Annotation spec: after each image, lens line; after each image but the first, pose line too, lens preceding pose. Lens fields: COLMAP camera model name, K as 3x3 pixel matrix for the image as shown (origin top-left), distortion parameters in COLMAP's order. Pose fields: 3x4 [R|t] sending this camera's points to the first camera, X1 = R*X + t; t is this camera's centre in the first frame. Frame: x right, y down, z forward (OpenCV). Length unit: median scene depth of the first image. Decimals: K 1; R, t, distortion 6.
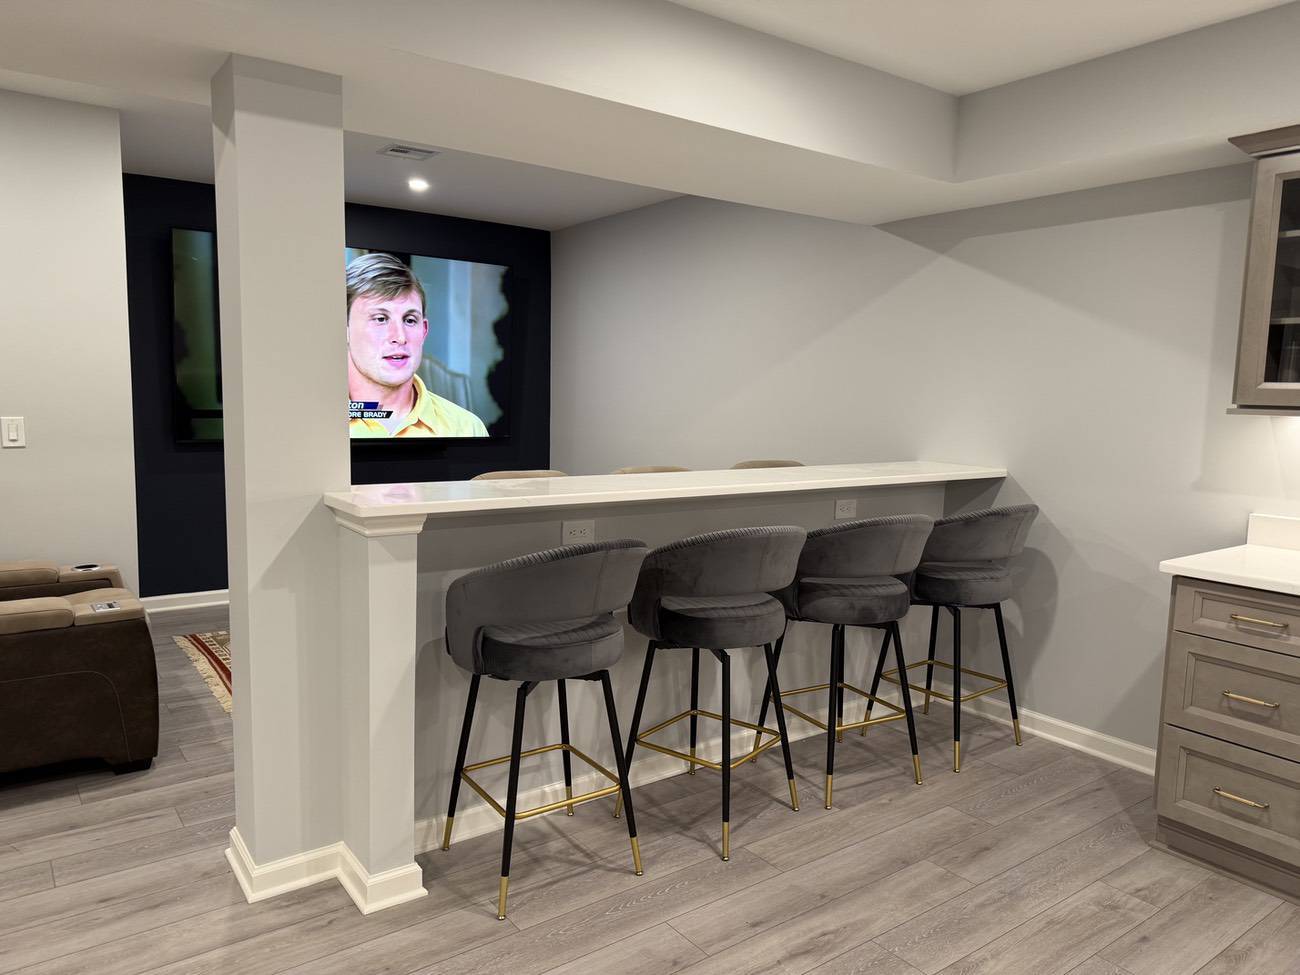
lens RADIAL K [[913.2, 0, 653.5], [0, 913.2, 493.2], [0, 0, 1]] dist [0.065564, -0.087657]
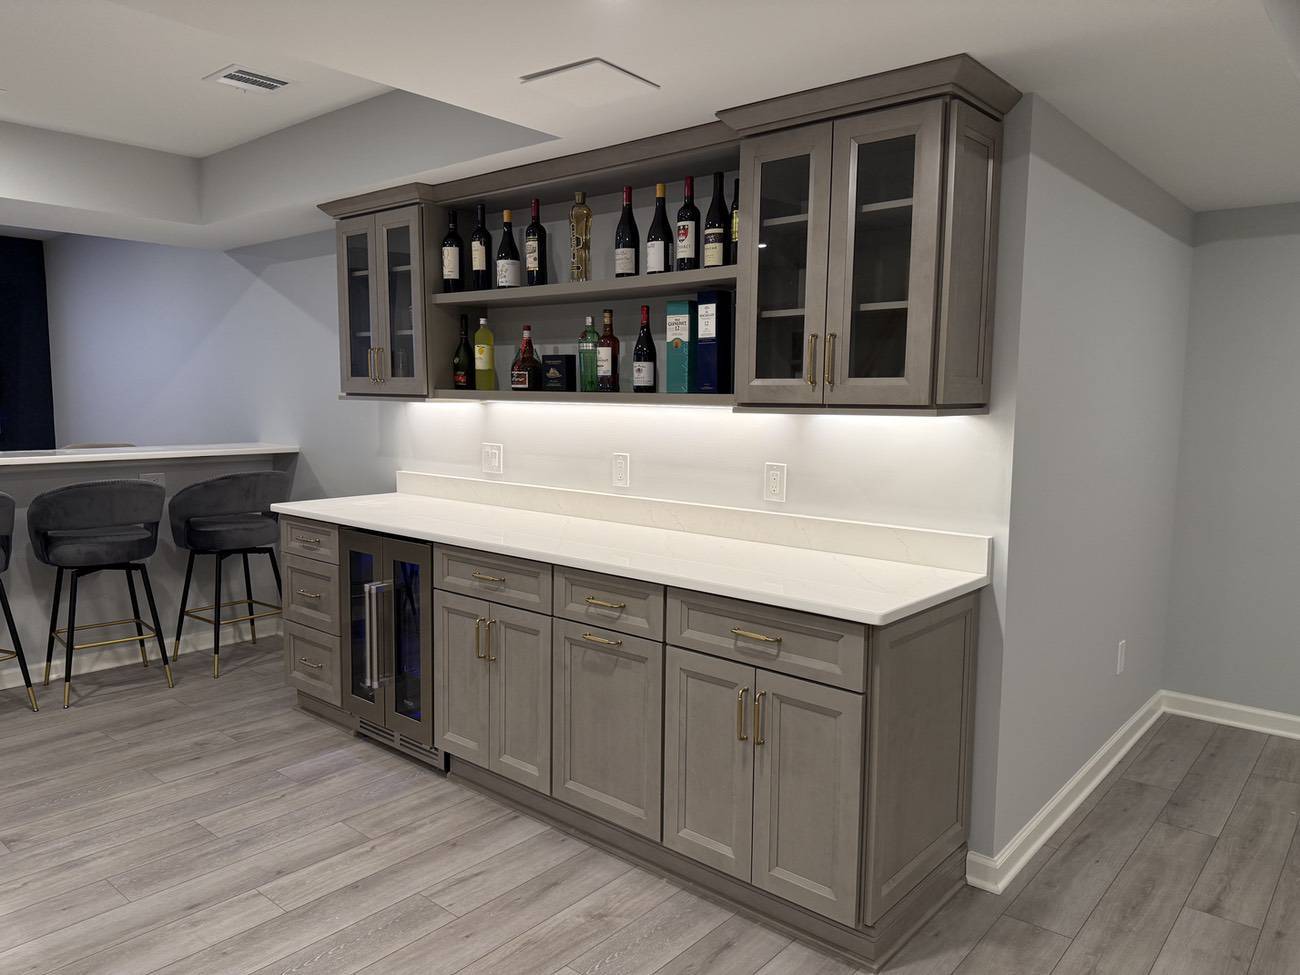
lens RADIAL K [[913.2, 0, 653.5], [0, 913.2, 493.2], [0, 0, 1]] dist [0.065564, -0.087657]
pose [[0.972966, -0.034146, 0.228410, 0.764285], [0.034279, 0.999407, 0.003384, 0.070184], [-0.228390, 0.004537, 0.973559, -0.489923]]
